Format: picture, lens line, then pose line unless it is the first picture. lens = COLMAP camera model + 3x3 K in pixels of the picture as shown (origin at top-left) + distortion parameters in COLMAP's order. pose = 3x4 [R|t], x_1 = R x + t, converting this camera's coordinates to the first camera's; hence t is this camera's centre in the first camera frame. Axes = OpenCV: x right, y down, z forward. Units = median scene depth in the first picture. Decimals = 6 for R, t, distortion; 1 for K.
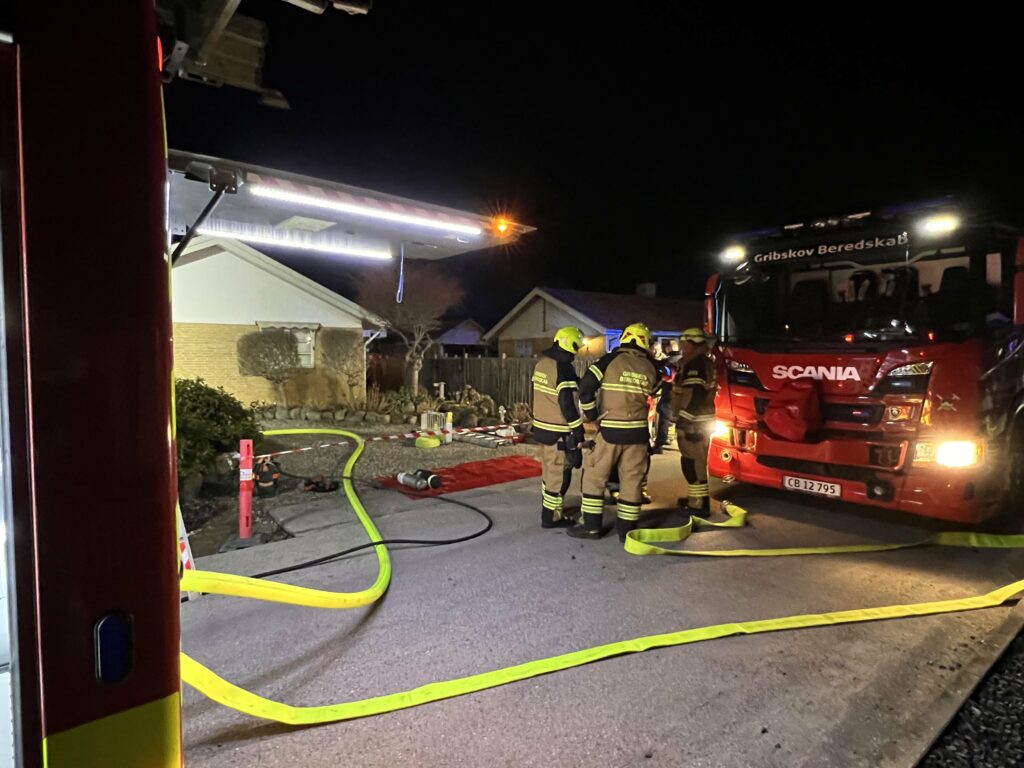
lens RADIAL K [[568.0, 0, 512.0], [0, 568.0, 384.0], [0, 0, 1]] dist [-0.000479, -0.002441]
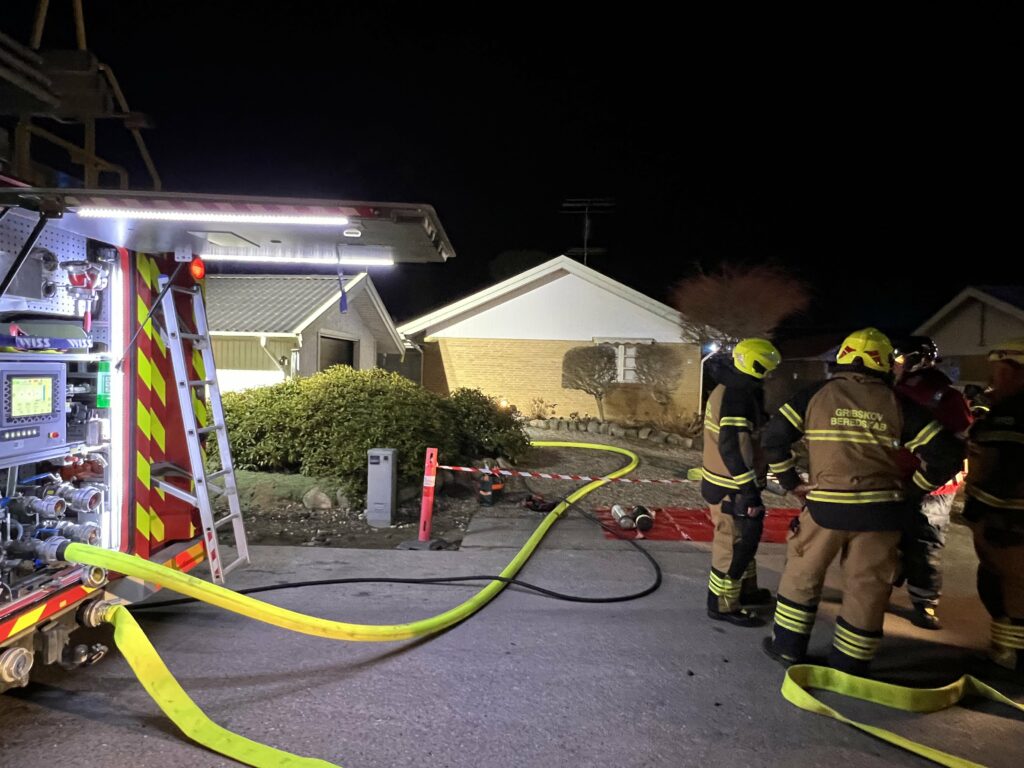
lens RADIAL K [[568.0, 0, 512.0], [0, 568.0, 384.0], [0, 0, 1]] dist [-0.000479, -0.002441]
pose [[0.761474, 0.039877, -0.646968, 0.324803], [-0.057574, 0.998322, -0.006230, -0.023801], [0.645633, 0.041992, 0.762492, 0.277578]]
